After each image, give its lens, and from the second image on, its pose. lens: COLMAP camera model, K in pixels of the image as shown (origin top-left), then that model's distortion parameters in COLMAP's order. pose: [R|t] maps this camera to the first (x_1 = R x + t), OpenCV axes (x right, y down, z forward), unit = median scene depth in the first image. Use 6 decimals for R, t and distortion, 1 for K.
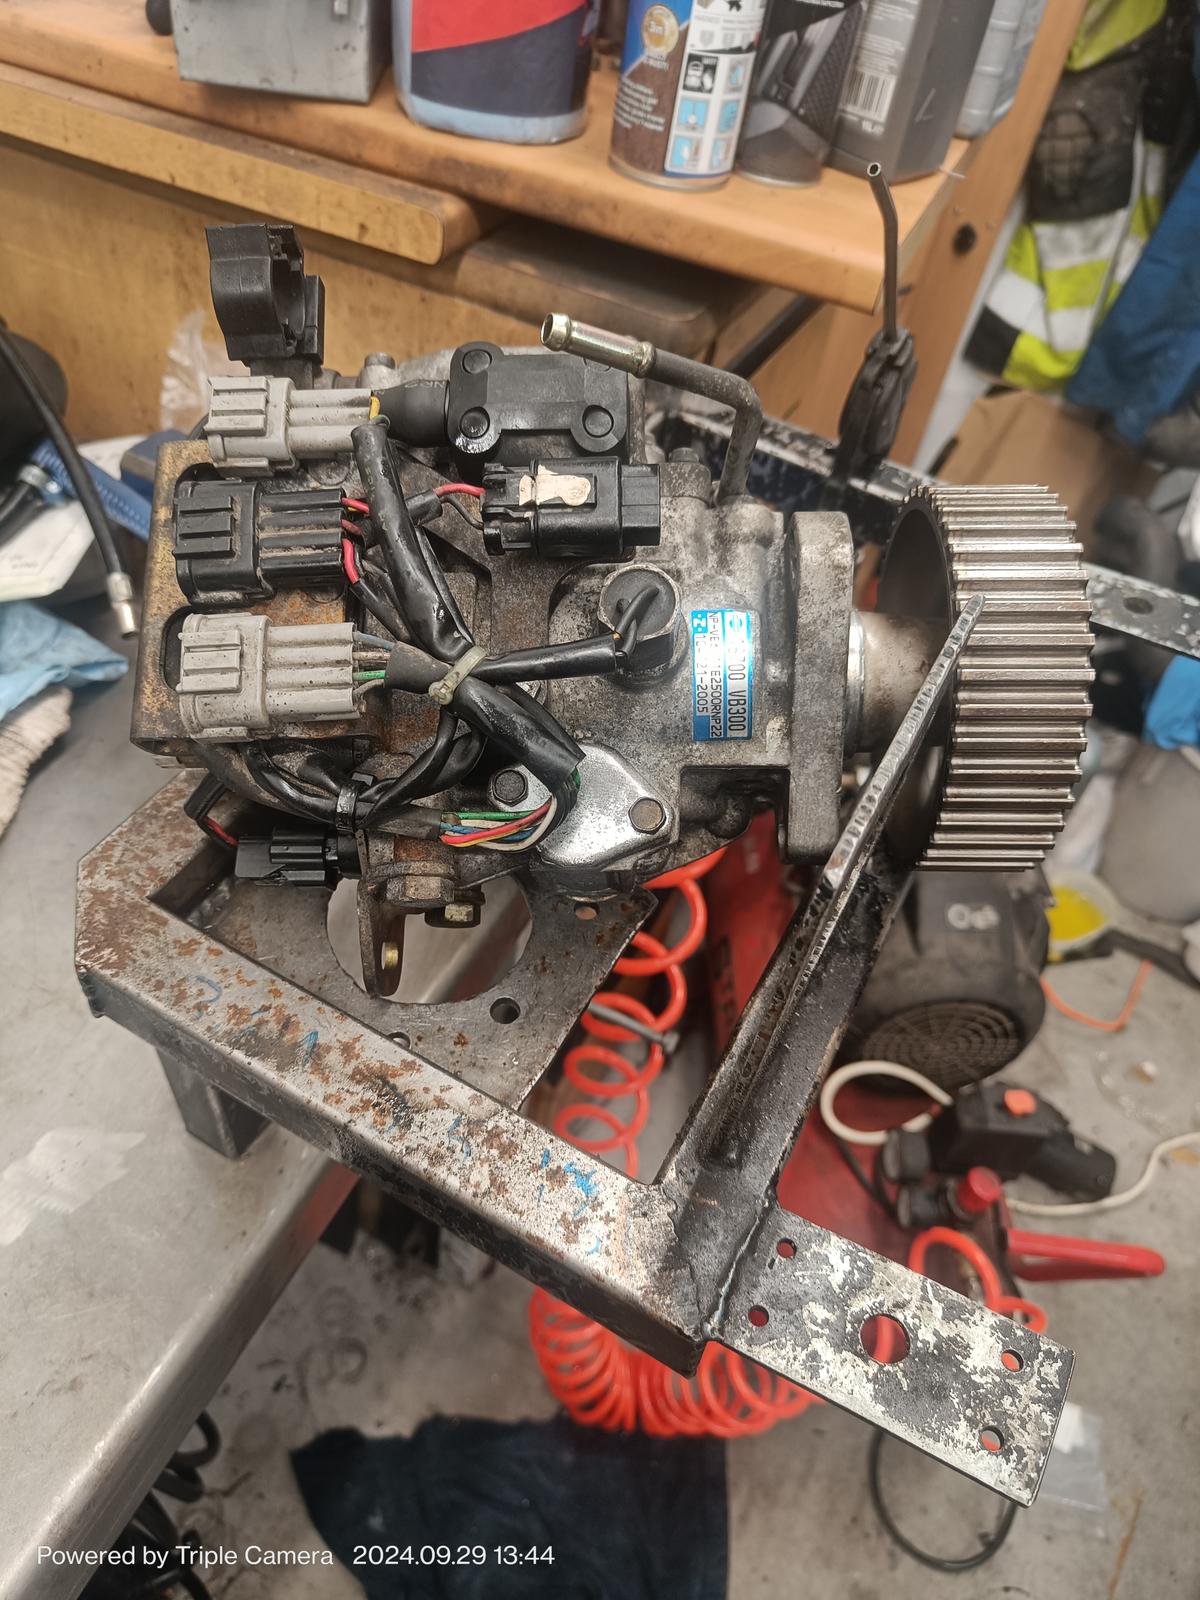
lens RADIAL K [[1149.9, 0, 599.5], [0, 1149.9, 741.6], [0, 0, 1]] dist [-0.035849, 0.022301]
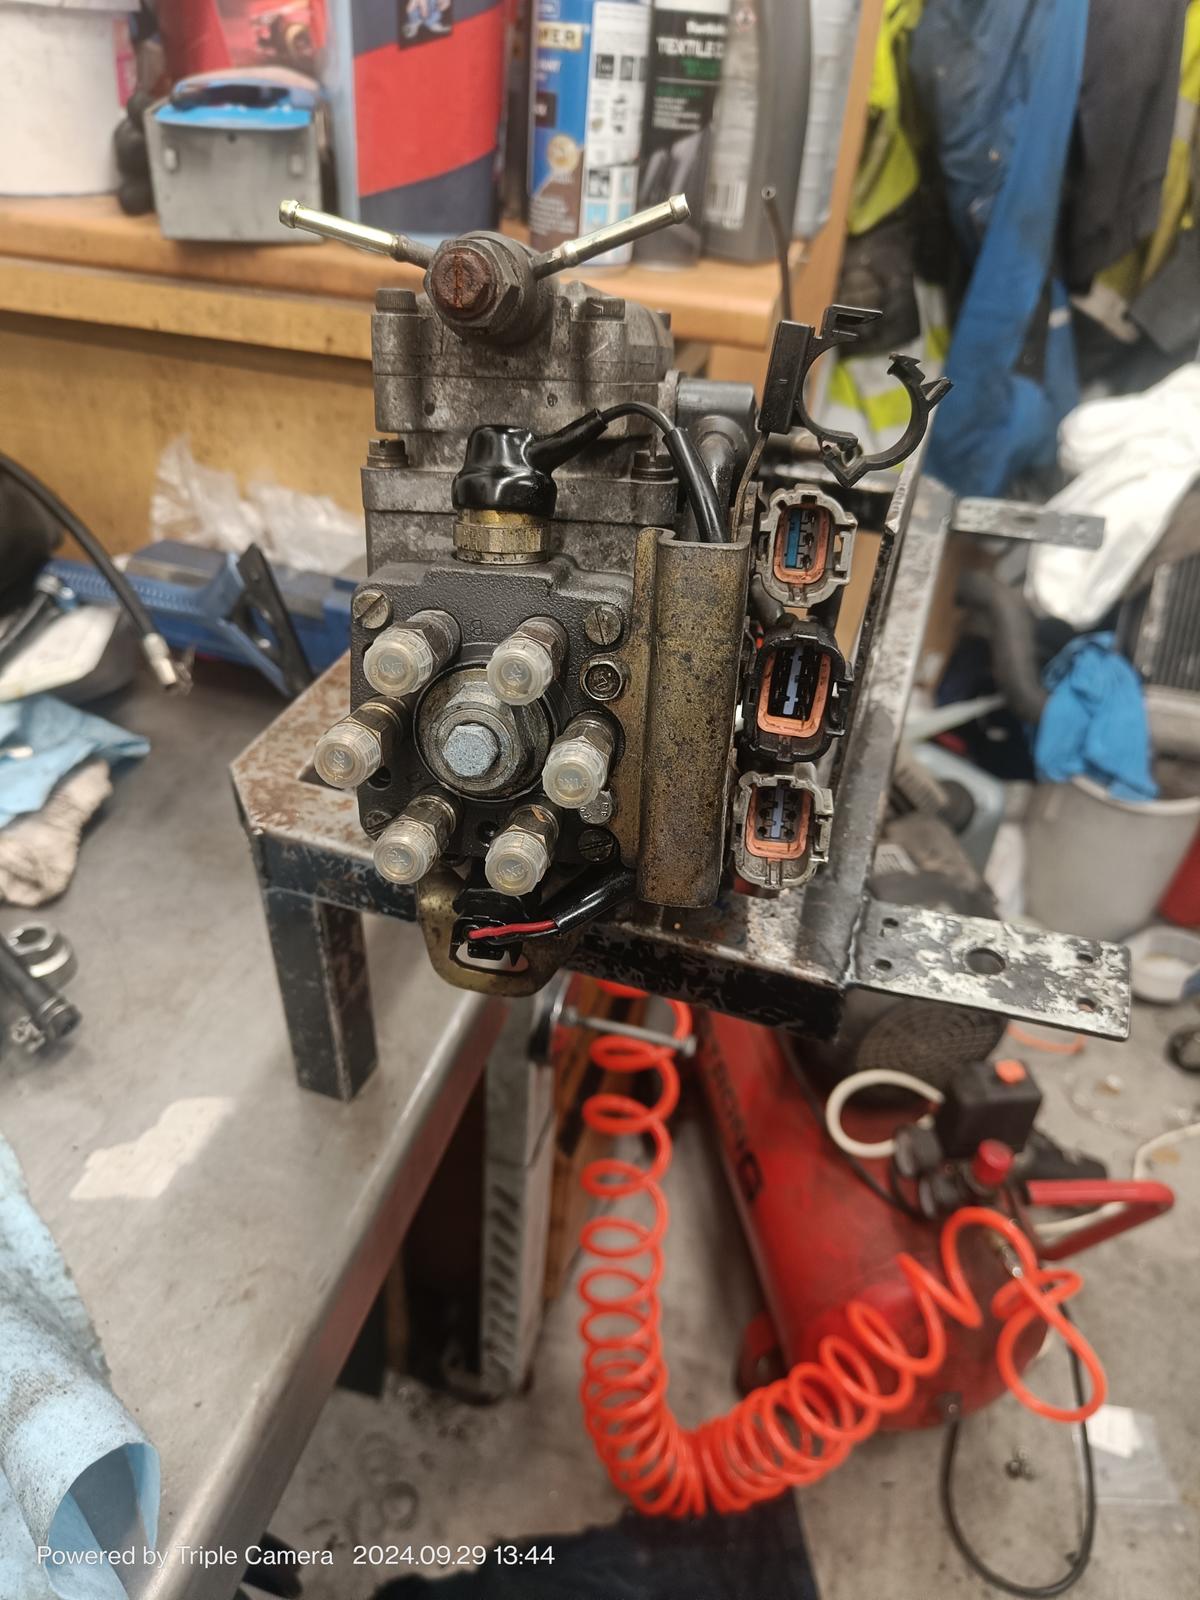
lens RADIAL K [[1149.9, 0, 599.5], [0, 1149.9, 741.6], [0, 0, 1]] dist [-0.035849, 0.022301]
pose [[0.983540, -0.144814, 0.108061, -0.113709], [0.161492, 0.972773, -0.166232, 0.185049], [-0.081046, 0.180947, 0.980148, -0.101532]]
